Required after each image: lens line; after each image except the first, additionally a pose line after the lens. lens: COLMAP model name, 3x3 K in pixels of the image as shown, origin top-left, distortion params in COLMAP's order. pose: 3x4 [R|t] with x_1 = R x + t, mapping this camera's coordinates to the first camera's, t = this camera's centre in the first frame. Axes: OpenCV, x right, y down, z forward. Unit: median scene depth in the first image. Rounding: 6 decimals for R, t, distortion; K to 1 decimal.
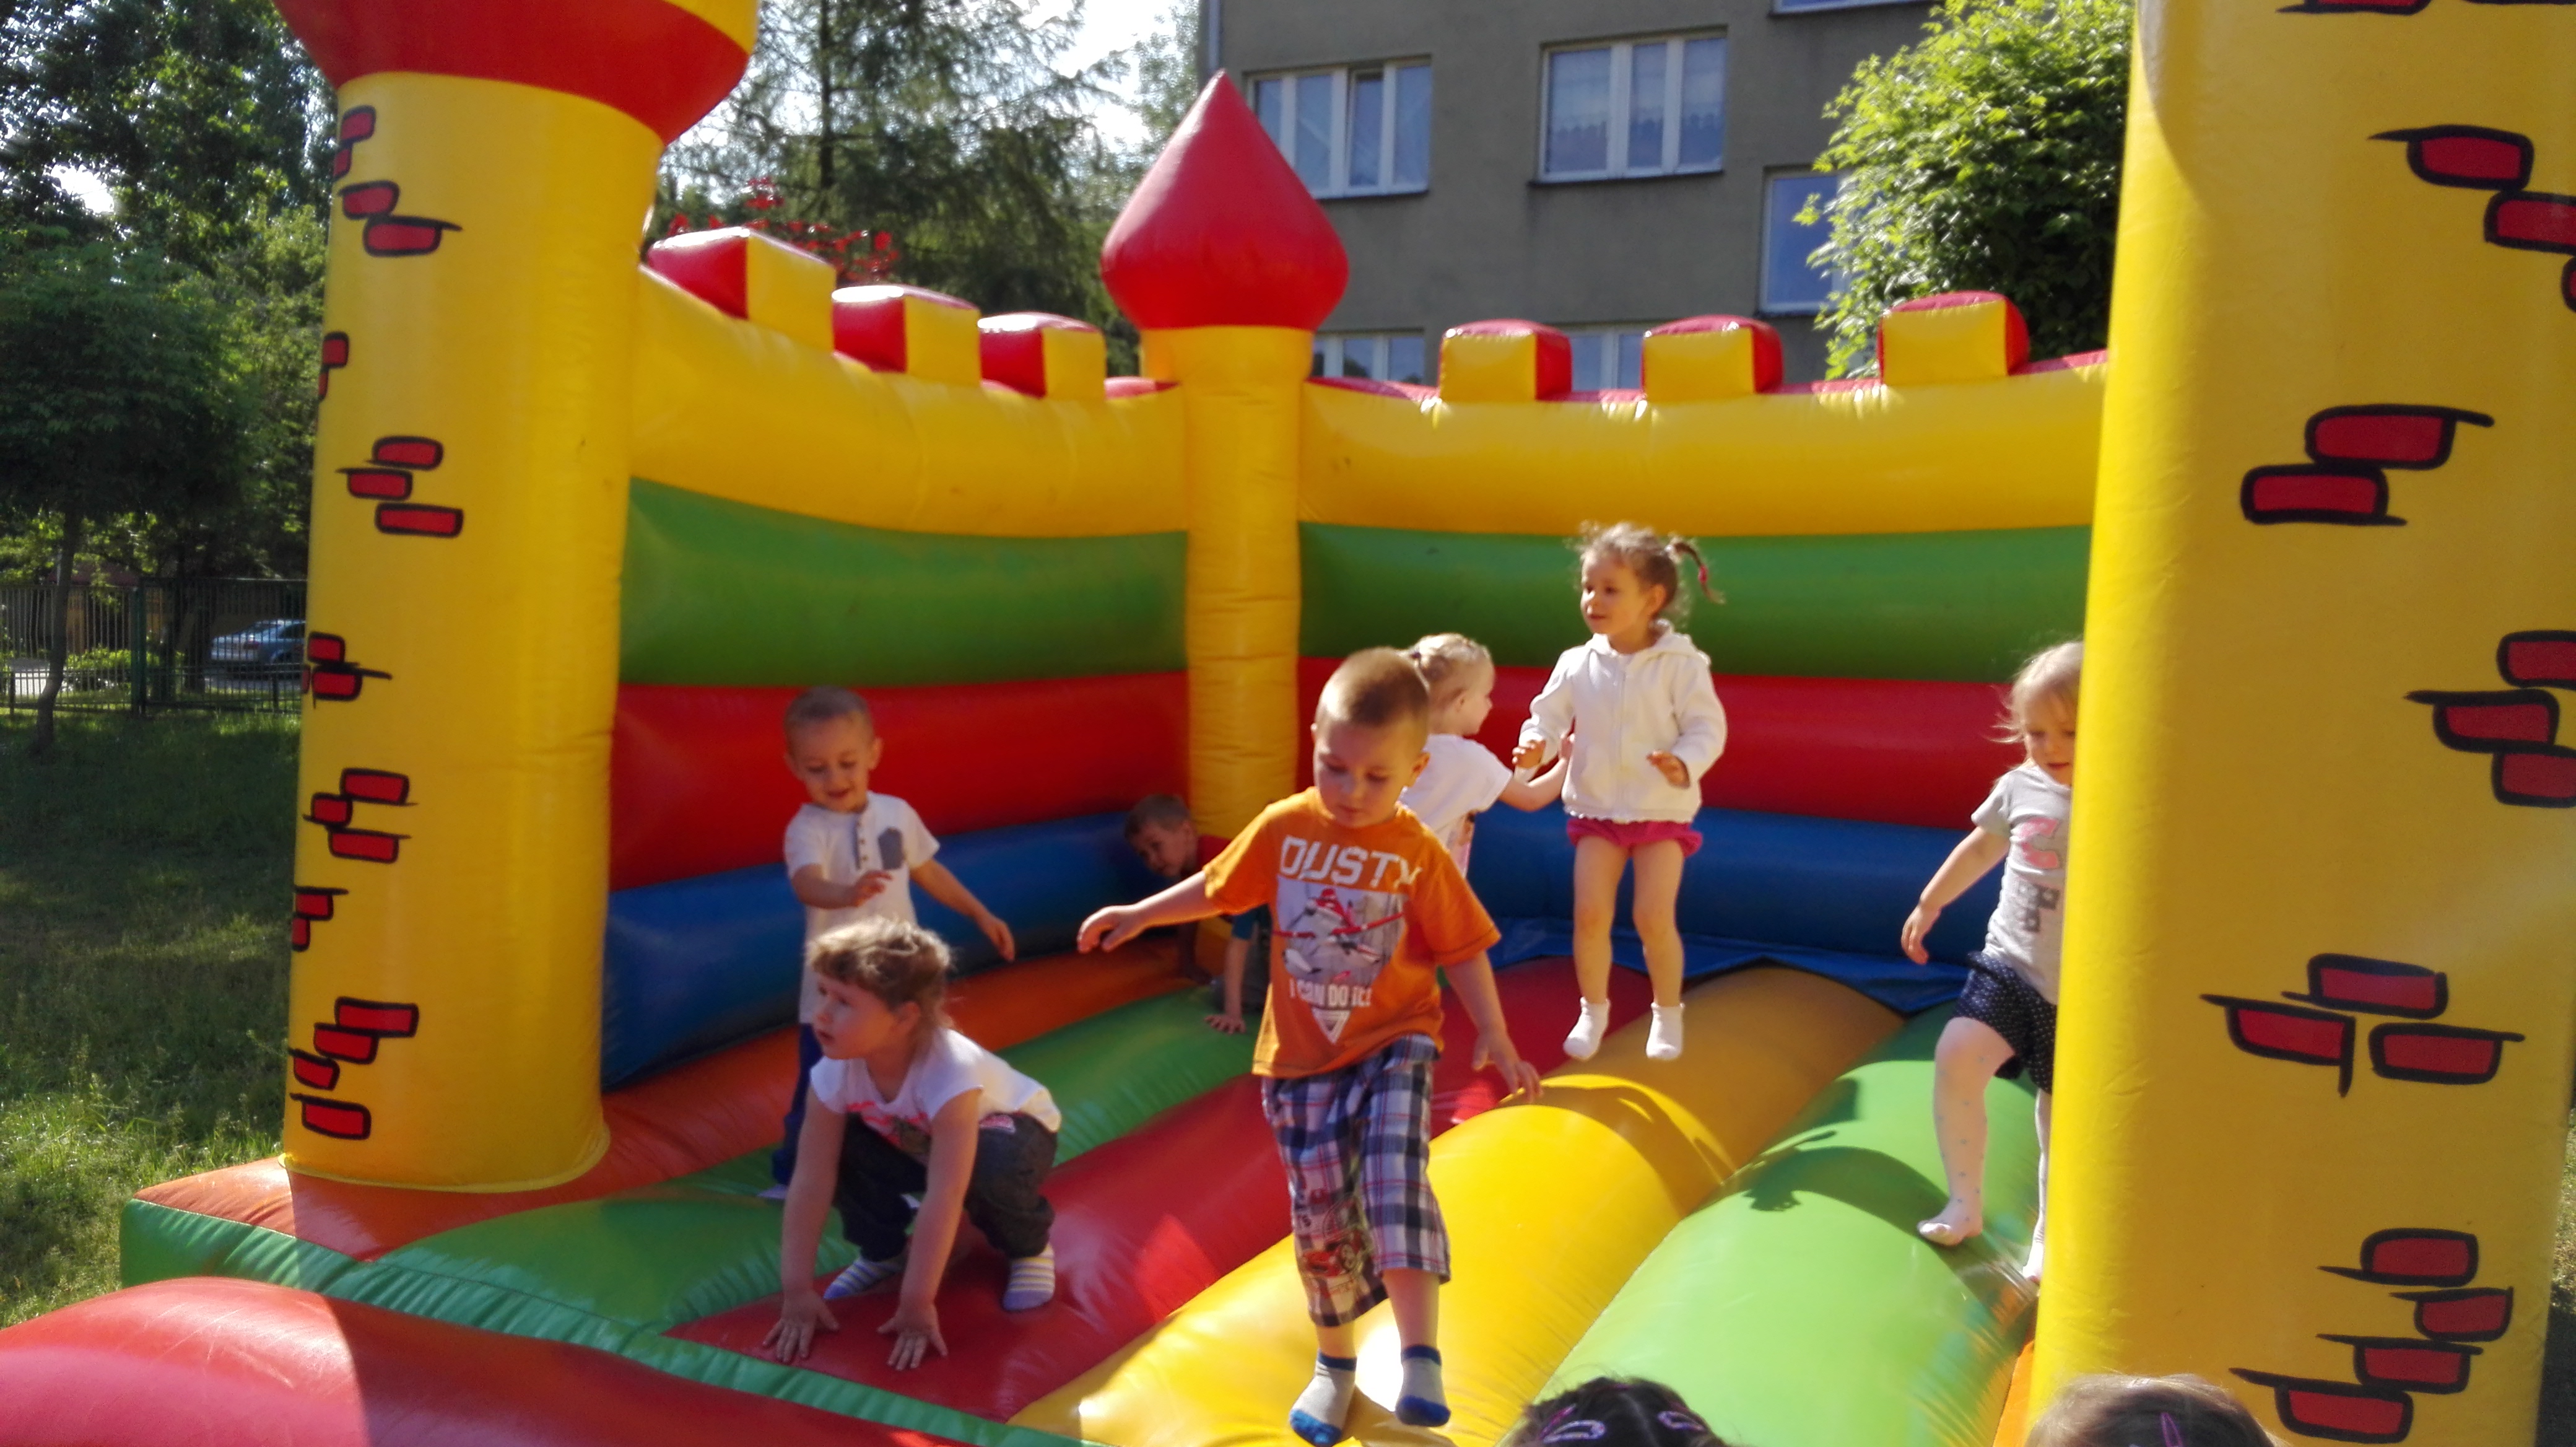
lens RADIAL K [[2009.4, 0, 1218.2], [0, 2009.4, 672.7], [0, 0, 1]] dist [0.092619, -0.159913]
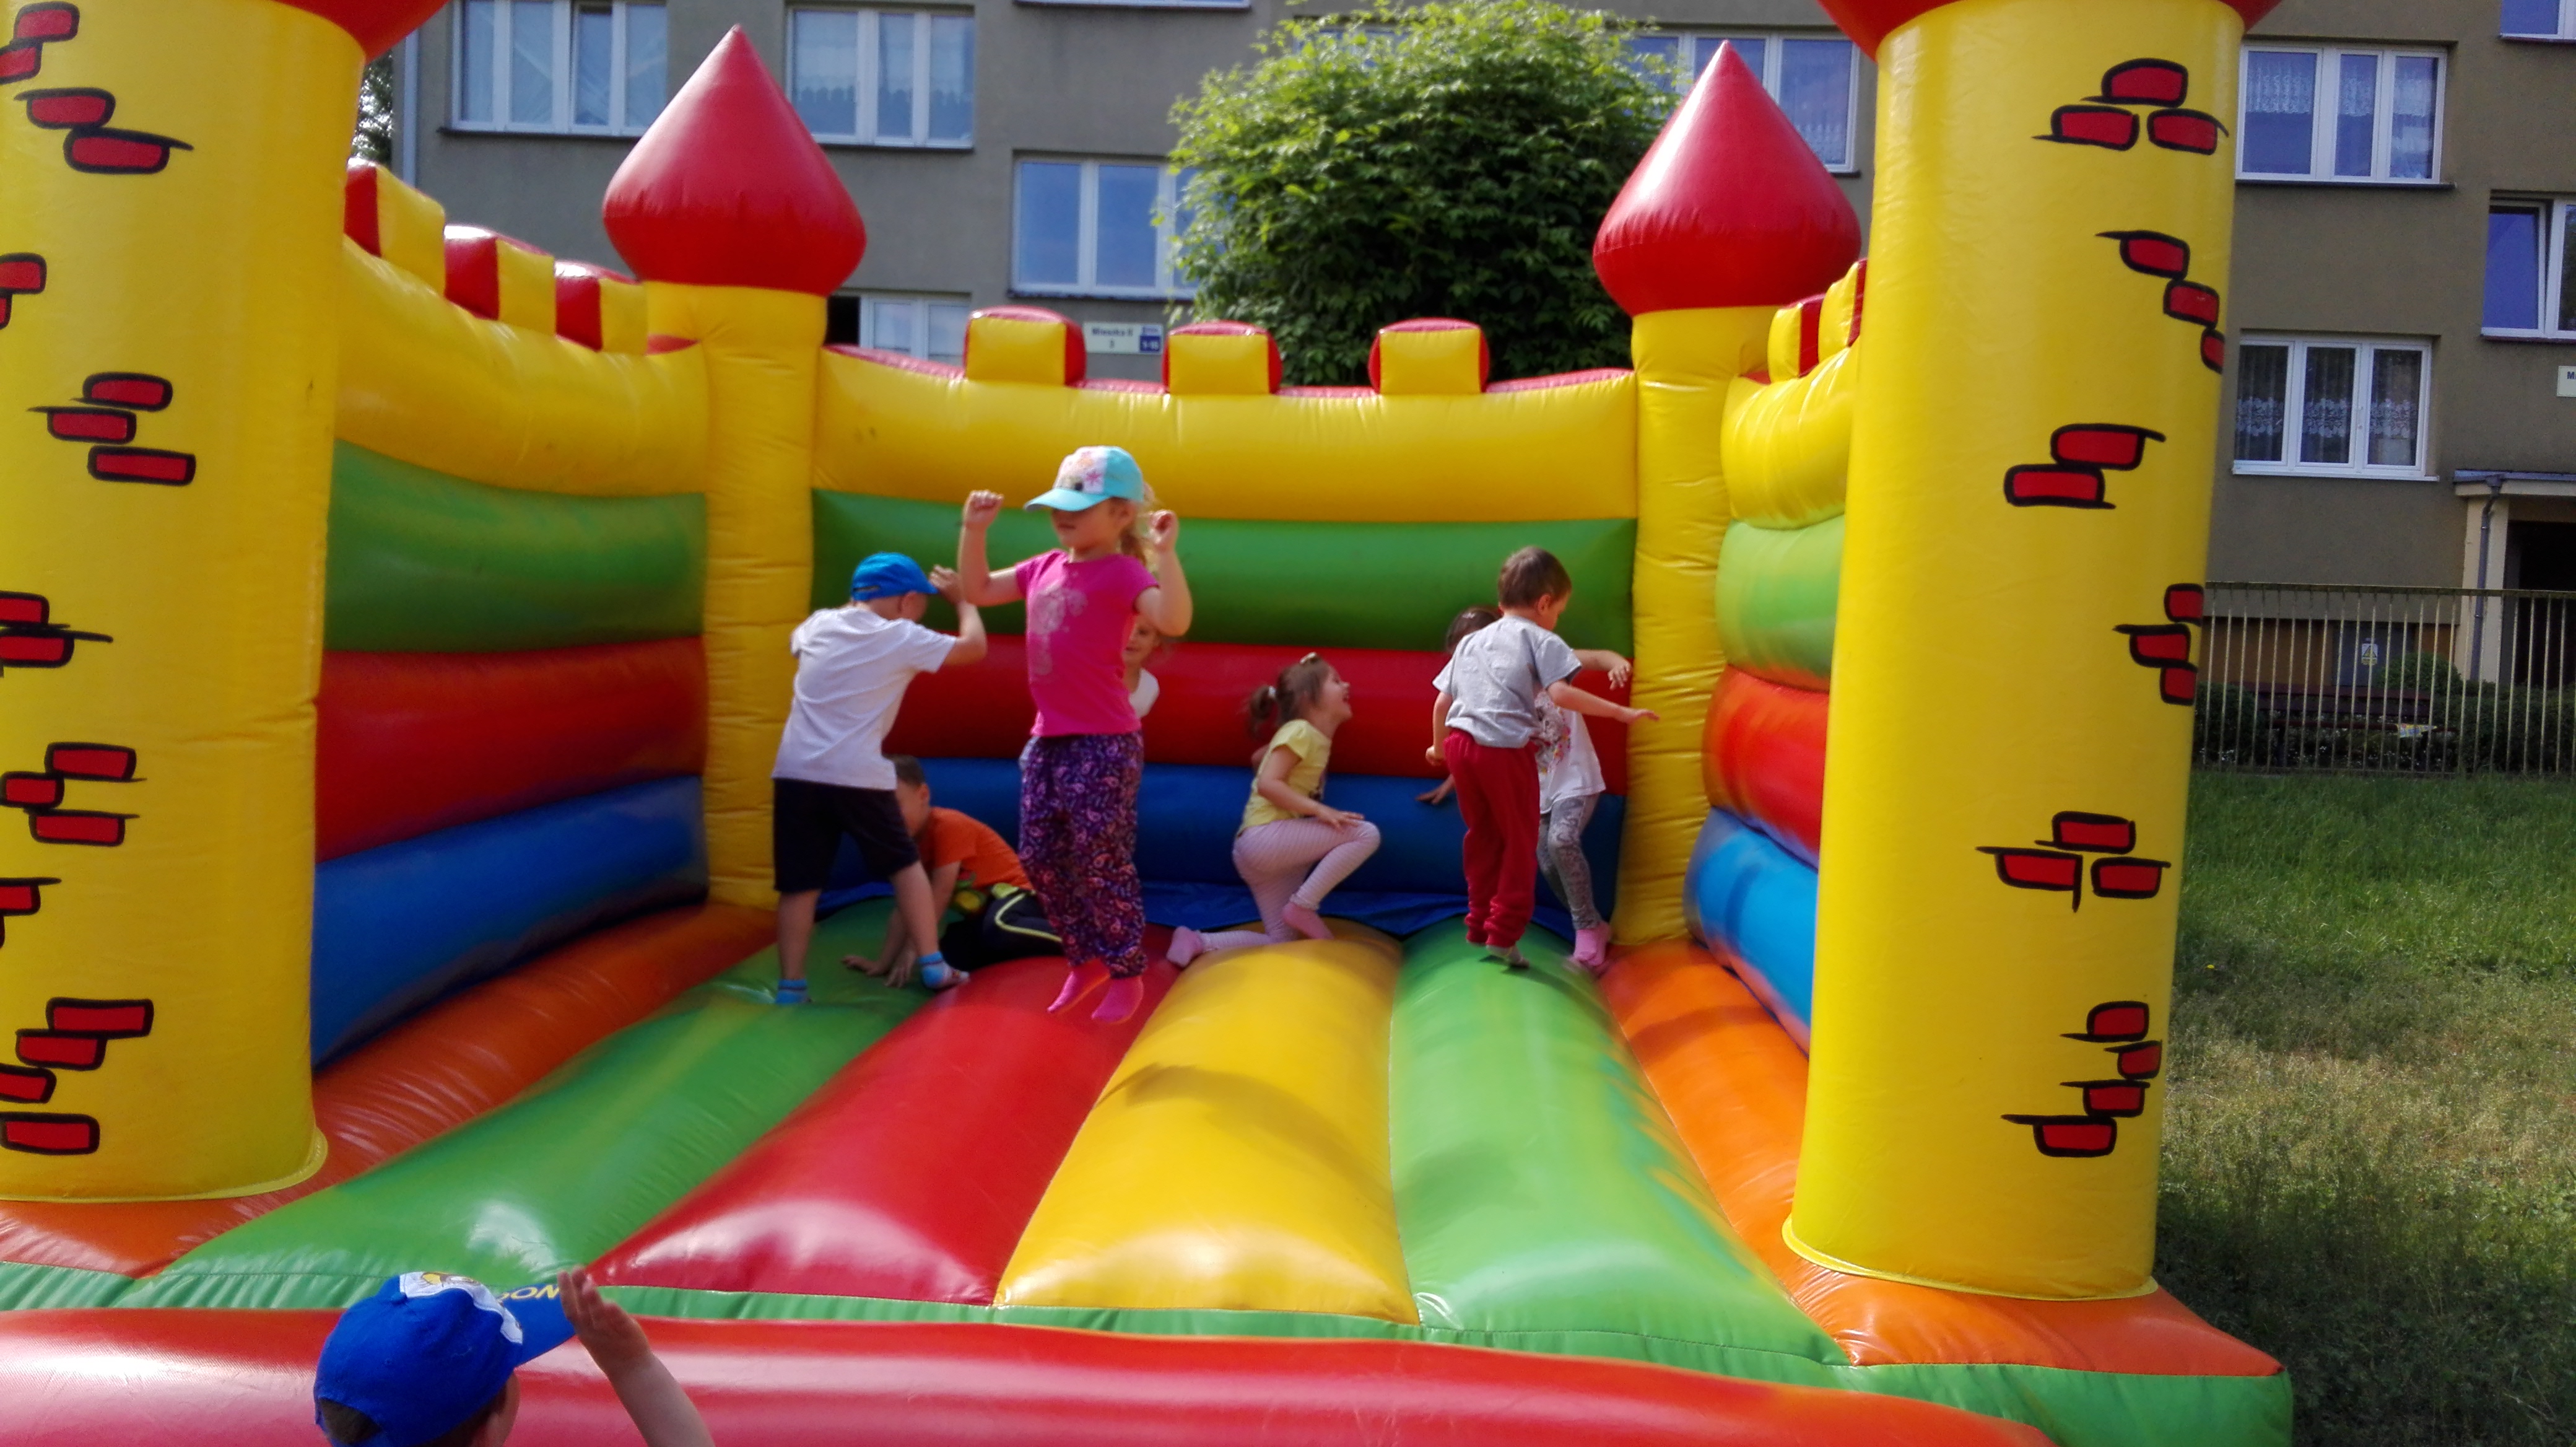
lens RADIAL K [[2009.4, 0, 1349.6], [0, 2009.4, 650.6], [0, 0, 1]] dist [0.092619, -0.159913]
pose [[0.911249, -0.010573, 0.411720, -0.277769], [0.009467, 0.999944, 0.004726, 0.008012], [-0.411747, -0.000409, 0.911298, -0.047106]]
